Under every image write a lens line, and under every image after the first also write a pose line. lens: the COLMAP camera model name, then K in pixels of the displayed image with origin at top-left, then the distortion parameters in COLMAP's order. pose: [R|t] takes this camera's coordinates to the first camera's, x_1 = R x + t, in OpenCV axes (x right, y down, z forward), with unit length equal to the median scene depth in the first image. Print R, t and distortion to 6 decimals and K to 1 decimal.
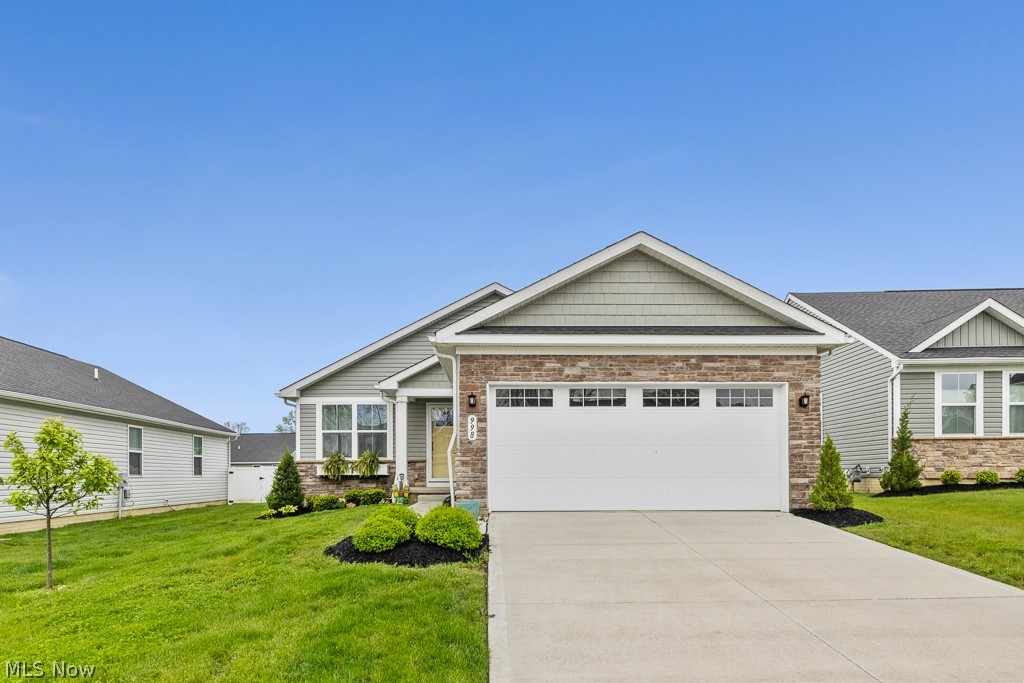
lens RADIAL K [[661.7, 0, 512.0], [0, 661.7, 393.2], [0, 0, 1]] dist [0.002887, 0.002119]
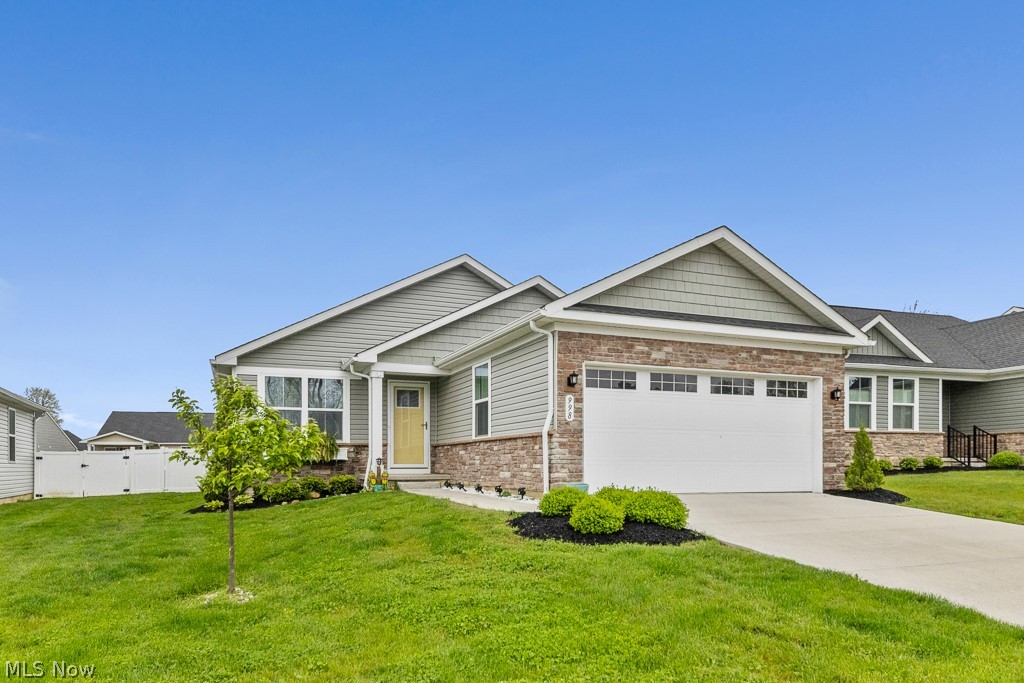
lens RADIAL K [[712.6, 0, 512.0], [0, 712.6, 380.2], [0, 0, 1]] dist [0.002942, 0.000097]
pose [[0.931423, 0.047937, 0.360767, -0.506524], [-0.047748, 0.998815, -0.009444, 0.025373], [-0.360793, -0.008430, 0.932608, 0.065793]]
